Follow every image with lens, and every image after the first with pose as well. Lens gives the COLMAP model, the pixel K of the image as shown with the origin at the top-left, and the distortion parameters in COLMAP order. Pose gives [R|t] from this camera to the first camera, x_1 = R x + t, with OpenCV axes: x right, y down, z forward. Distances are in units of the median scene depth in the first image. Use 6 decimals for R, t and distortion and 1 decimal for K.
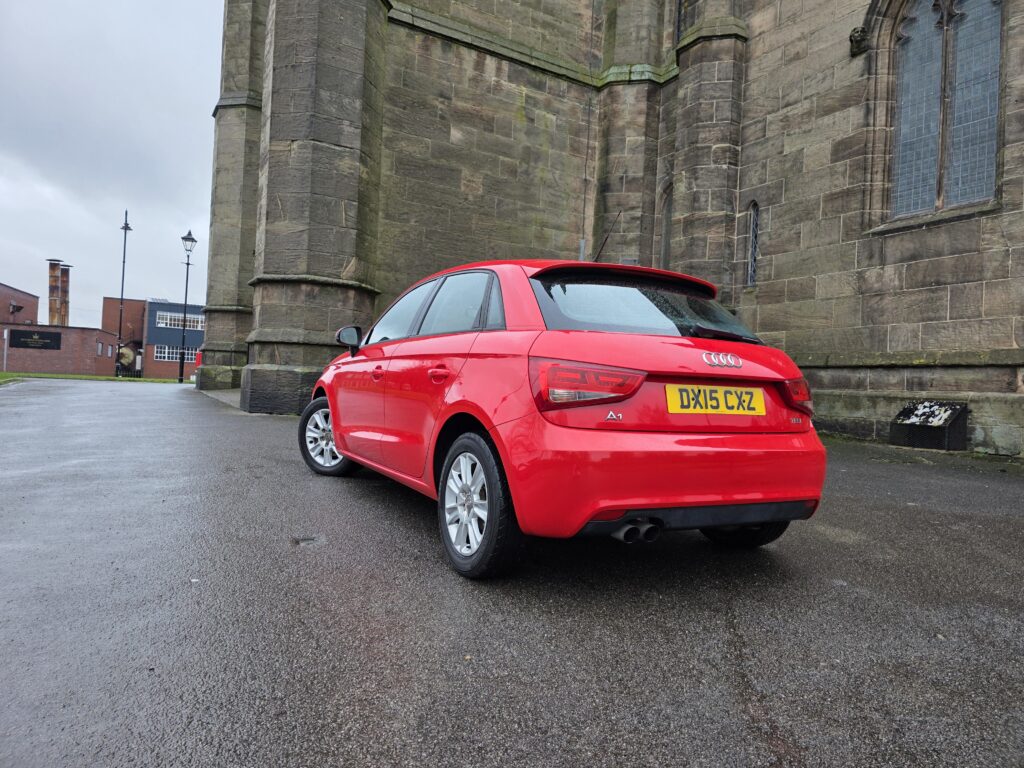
lens RADIAL K [[677.8, 0, 511.6], [0, 677.8, 375.2], [0, 0, 1]] dist [0.058302, -0.048734]
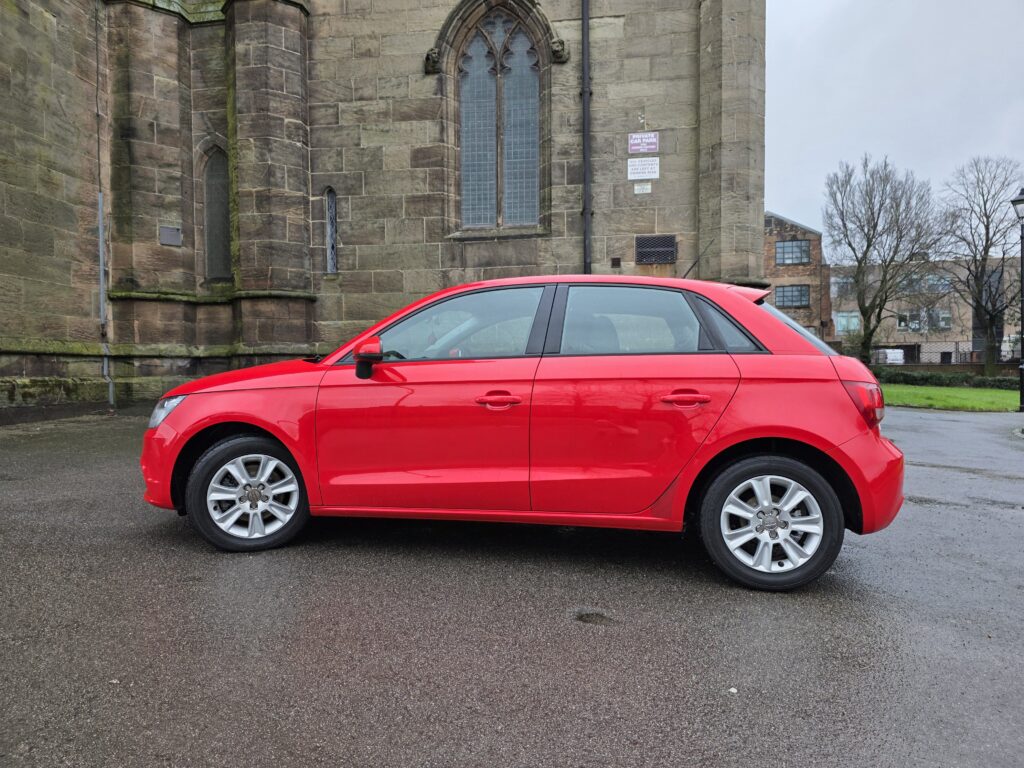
lens RADIAL K [[680.1, 0, 507.6], [0, 680.1, 388.4], [0, 0, 1]] dist [0.055986, -0.047199]
pose [[0.629865, -0.064110, 0.774054, -0.268338], [0.020179, 0.997602, 0.066205, -0.023293], [-0.776443, -0.026080, 0.629648, 0.162090]]
